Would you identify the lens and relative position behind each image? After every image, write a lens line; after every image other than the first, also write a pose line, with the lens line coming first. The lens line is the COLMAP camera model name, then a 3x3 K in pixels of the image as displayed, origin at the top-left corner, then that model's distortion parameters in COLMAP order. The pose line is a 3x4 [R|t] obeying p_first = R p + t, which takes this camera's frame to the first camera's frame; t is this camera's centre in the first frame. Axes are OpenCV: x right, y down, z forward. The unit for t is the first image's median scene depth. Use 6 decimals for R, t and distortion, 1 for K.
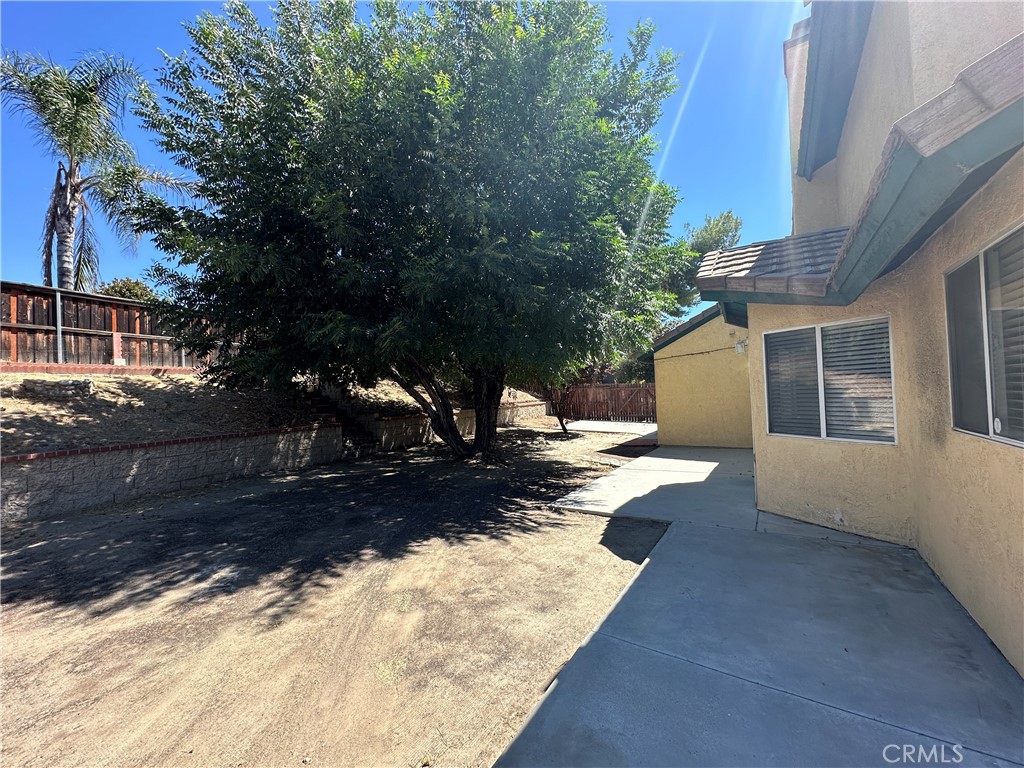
lens RADIAL K [[409.1, 0, 505.4], [0, 409.1, 384.4], [0, 0, 1]] dist [-0.001287, -0.000091]
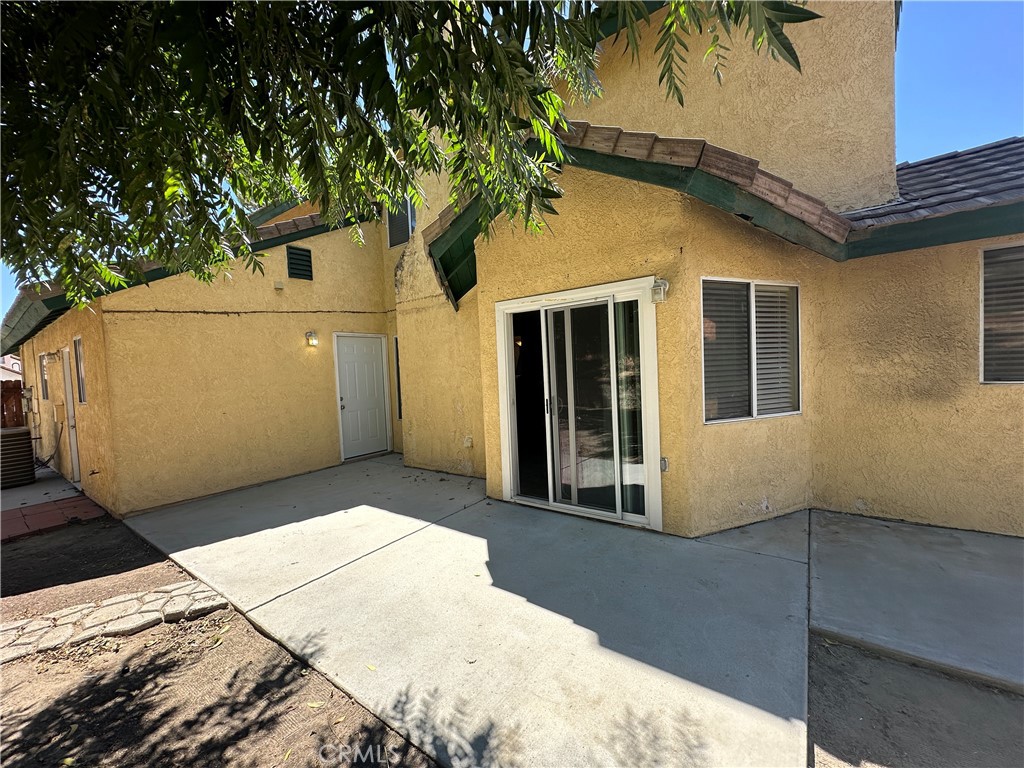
lens RADIAL K [[410.3, 0, 512.0], [0, 410.3, 384.0], [0, 0, 1]] dist [-0.008548, 0.000050]
pose [[0.029312, -0.011515, 0.999504, -0.055991], [0.021523, 0.999709, 0.010886, 0.042381], [-0.999339, 0.021193, 0.029551, 1.349337]]
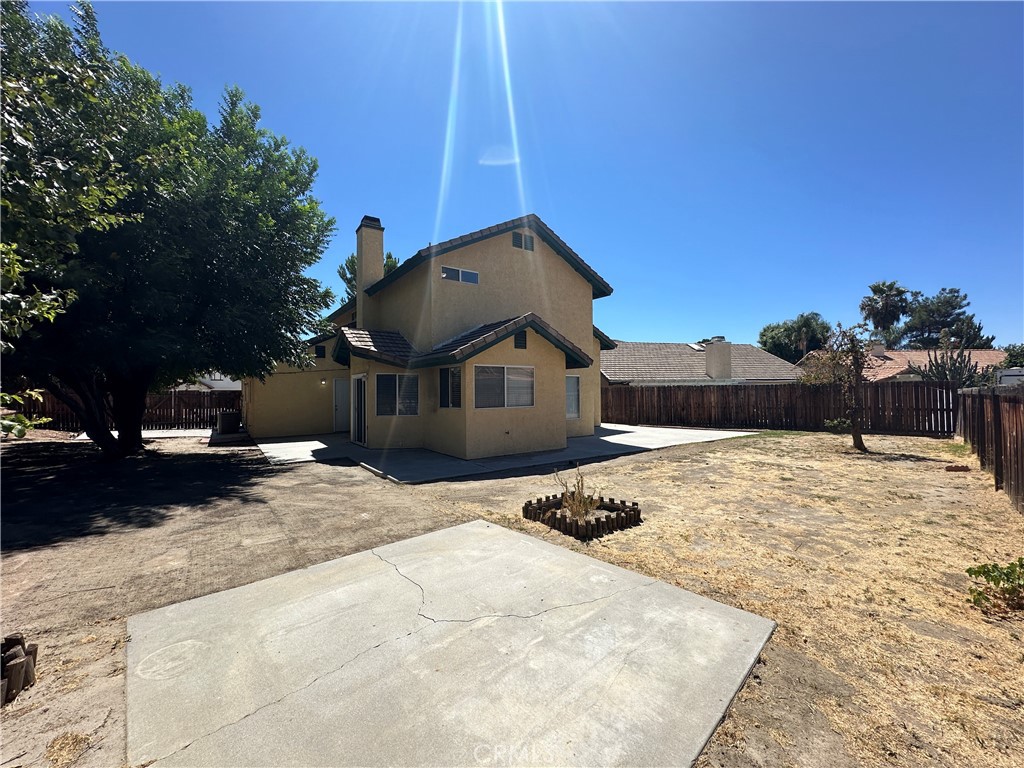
lens RADIAL K [[409.1, 0, 505.4], [0, 409.1, 384.4], [0, 0, 1]] dist [-0.001287, -0.000091]
pose [[0.349151, 0.037589, 0.936312, -1.425837], [-0.022215, 0.999246, -0.031831, -0.003650], [-0.936803, -0.009686, 0.349723, -0.640755]]
